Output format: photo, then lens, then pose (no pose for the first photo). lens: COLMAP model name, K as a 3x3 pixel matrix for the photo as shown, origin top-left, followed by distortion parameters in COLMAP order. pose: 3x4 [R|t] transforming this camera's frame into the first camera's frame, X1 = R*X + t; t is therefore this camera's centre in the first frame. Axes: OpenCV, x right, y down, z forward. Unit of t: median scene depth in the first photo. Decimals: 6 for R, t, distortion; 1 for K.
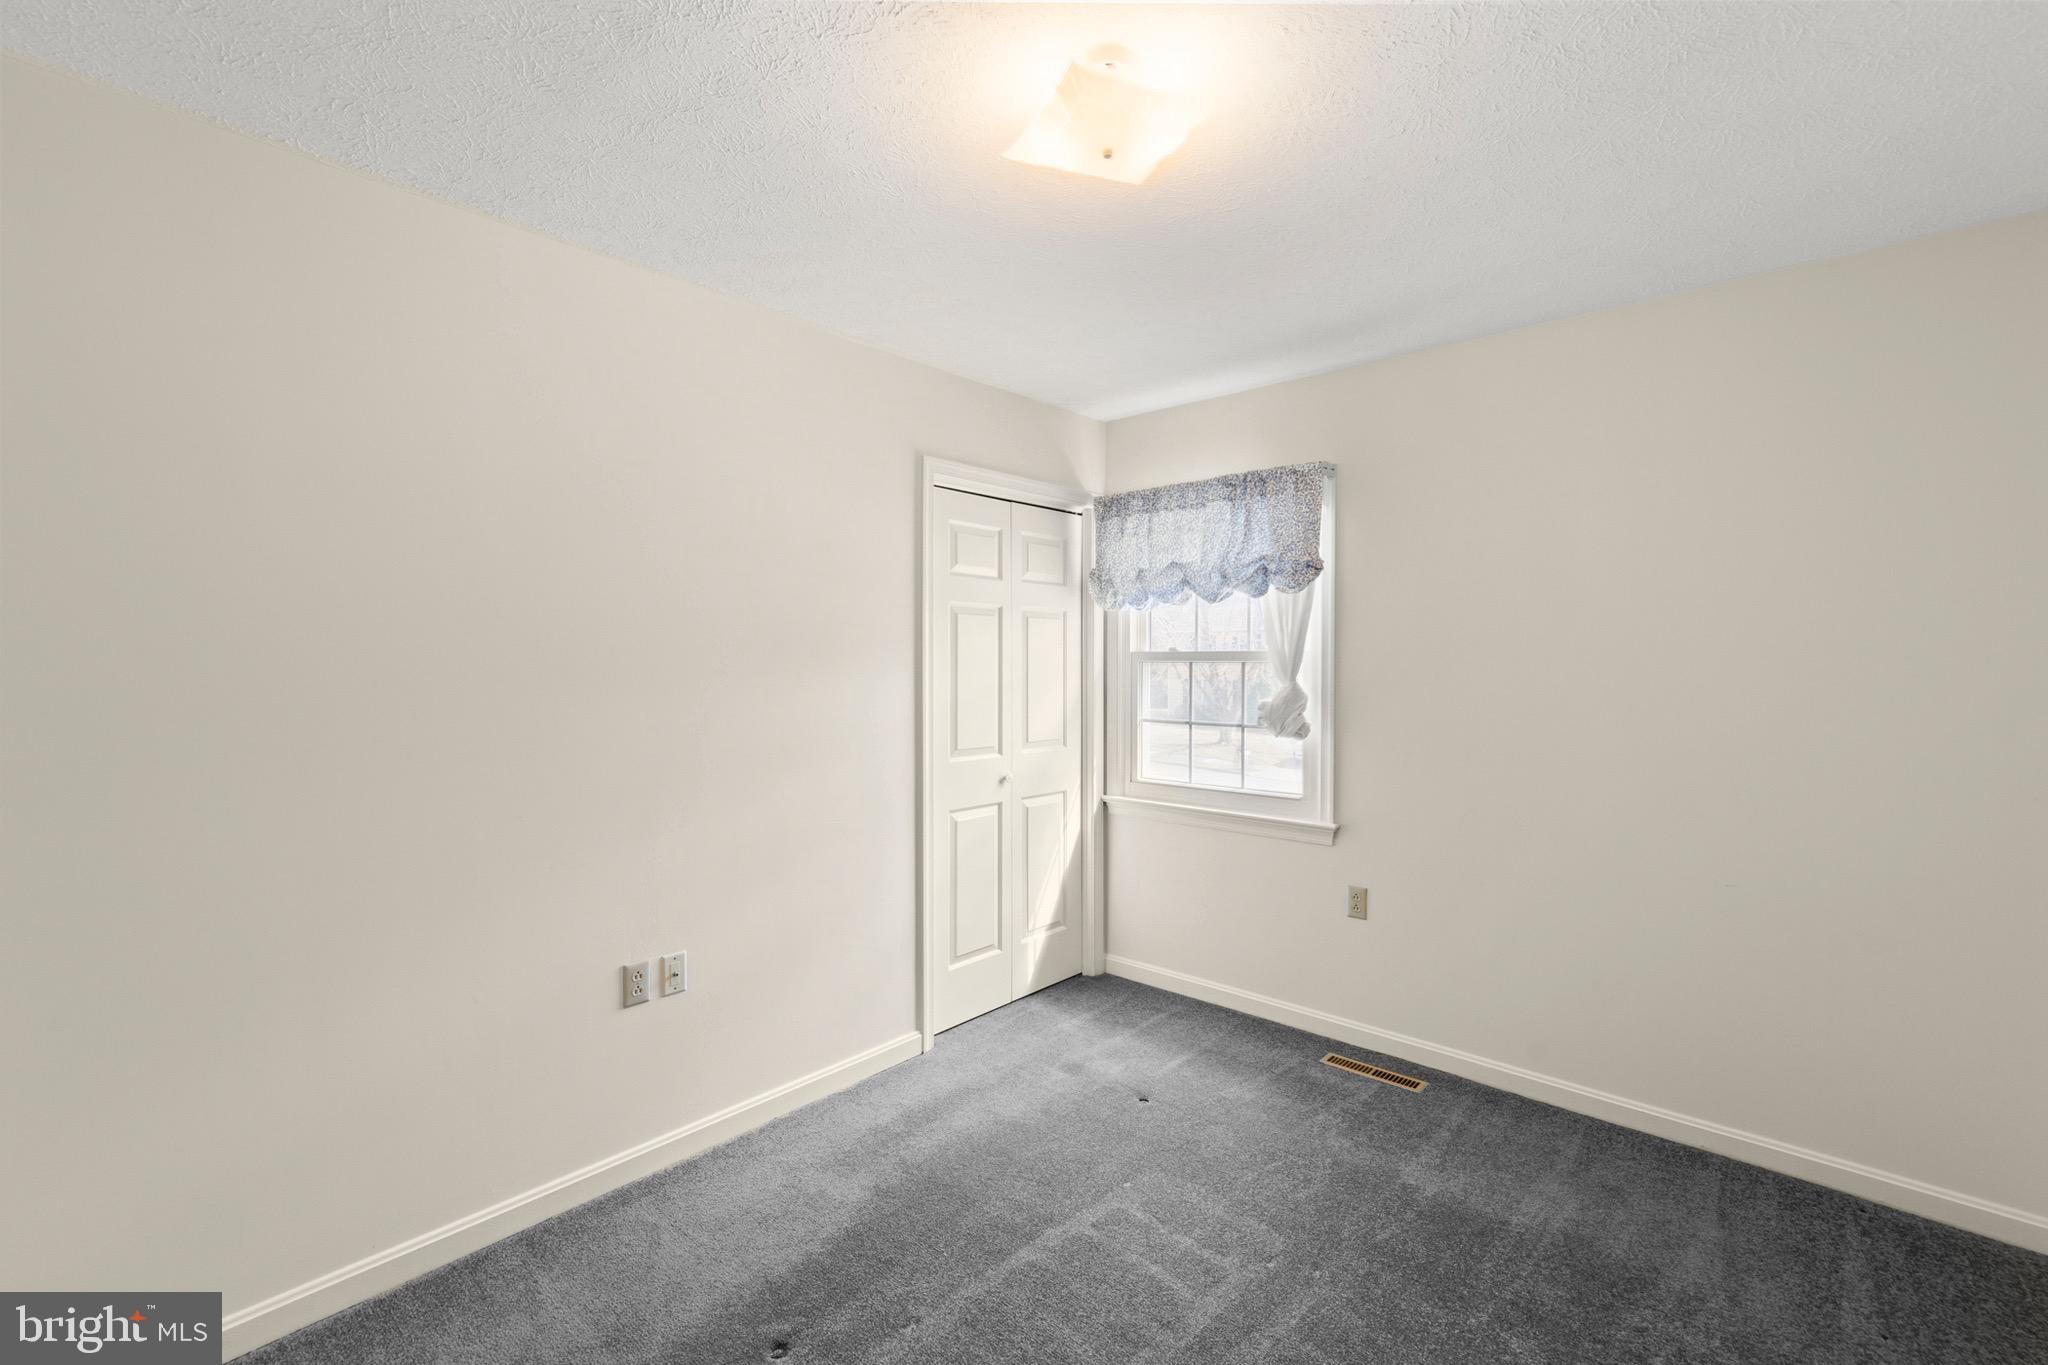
lens RADIAL K [[861.2, 0, 1034.0], [0, 861.2, 681.5], [0, 0, 1]] dist [0.006933, -0.000828]
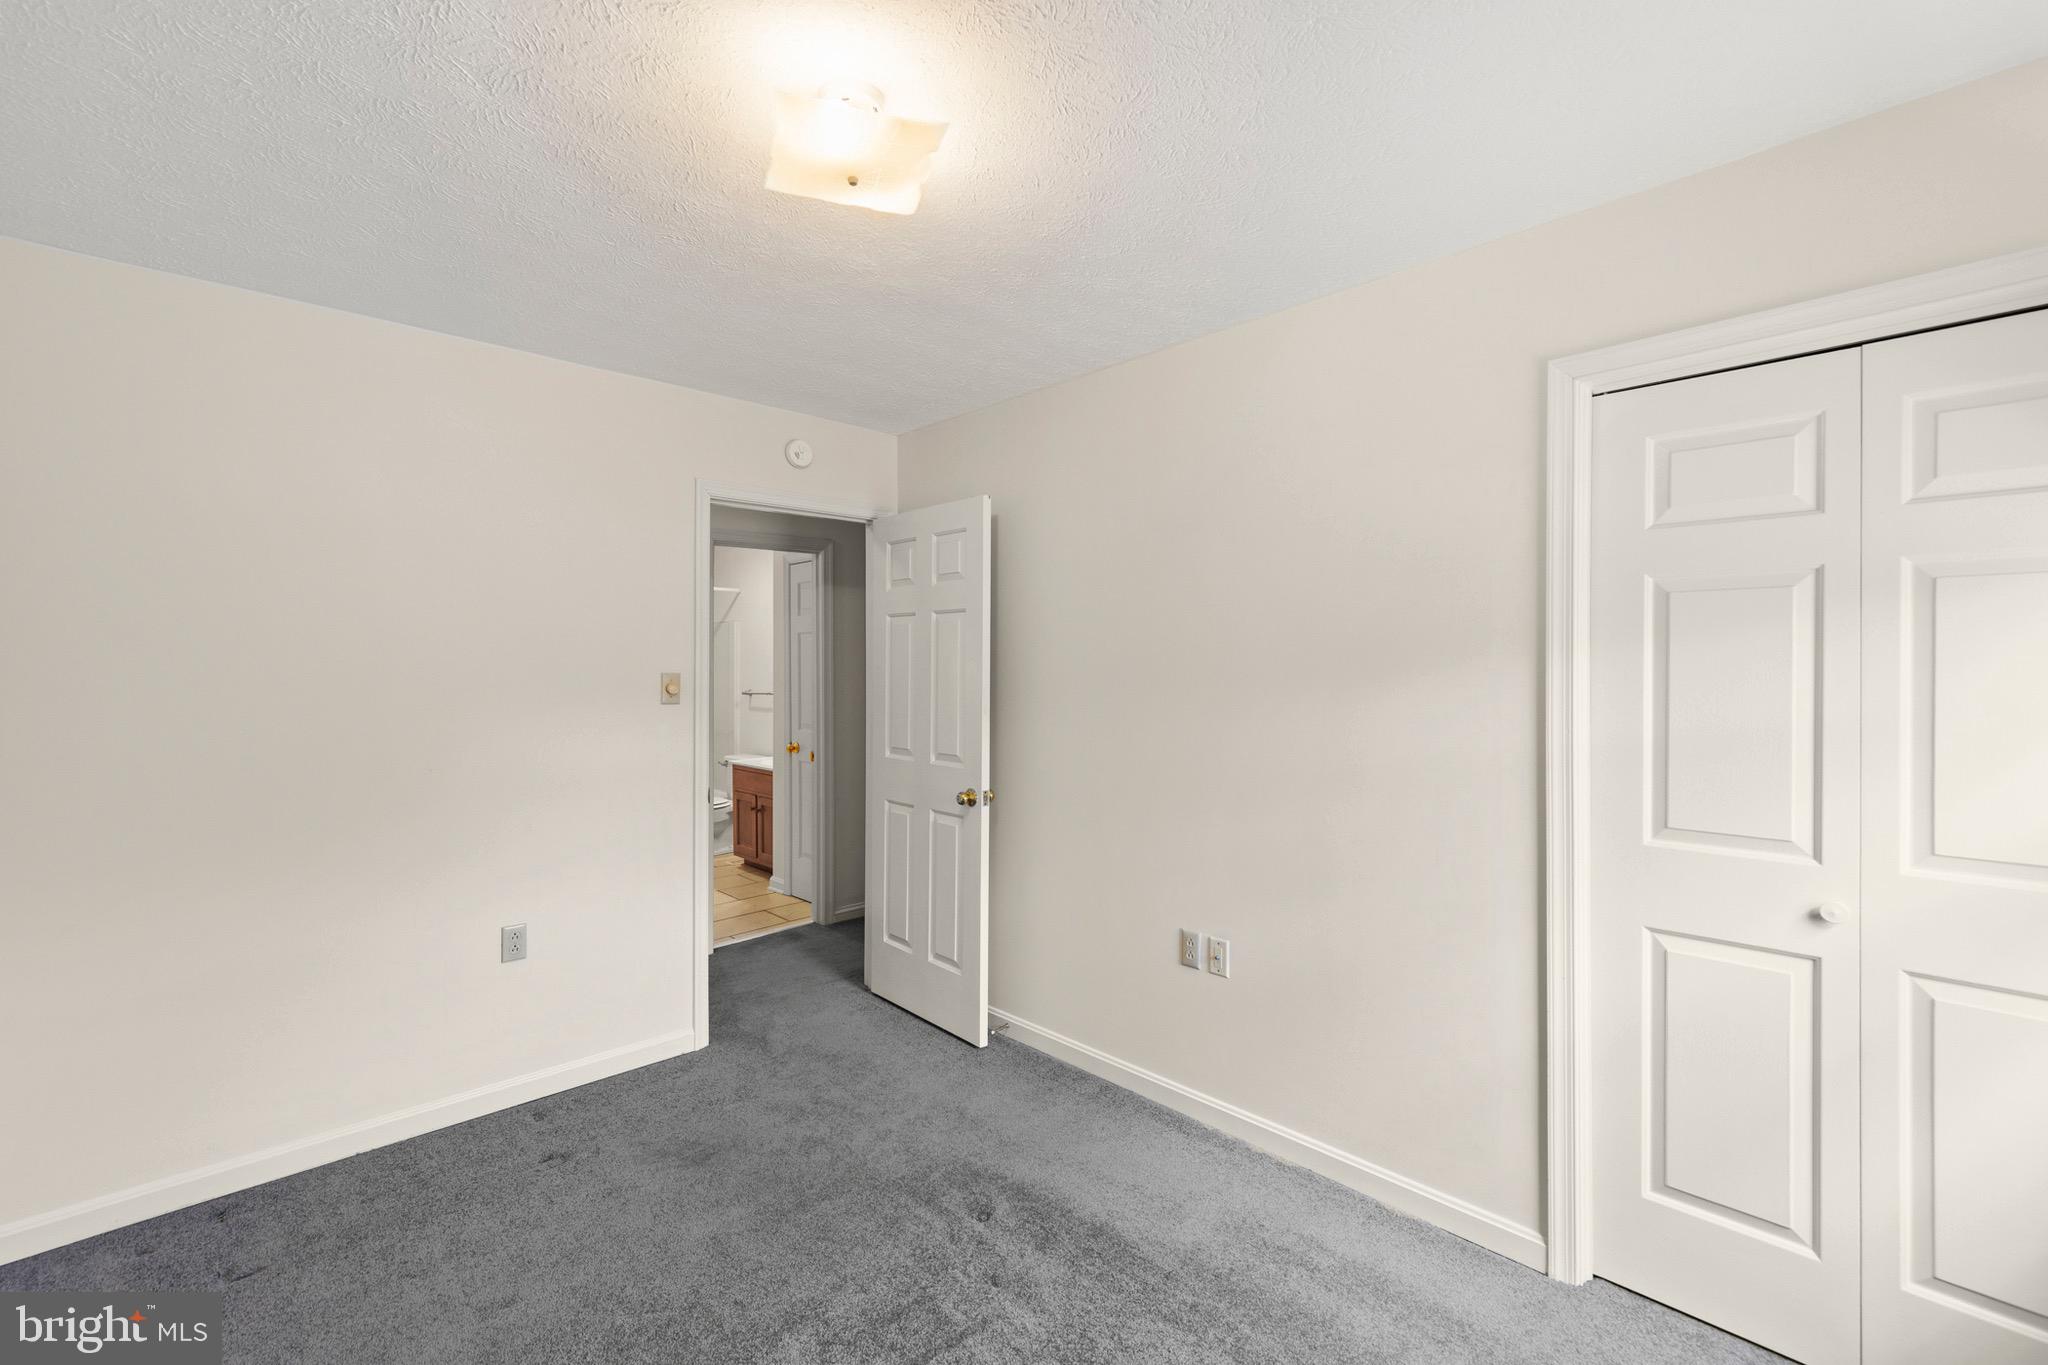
lens RADIAL K [[861.2, 0, 1017.0], [0, 861.2, 675.4], [0, 0, 1]] dist [0.006933, -0.000828]
pose [[-0.068684, 0.006790, -0.997615, 0.350282], [-0.017509, 0.999815, 0.008011, -0.013623], [0.997485, 0.018018, -0.068552, 0.405794]]
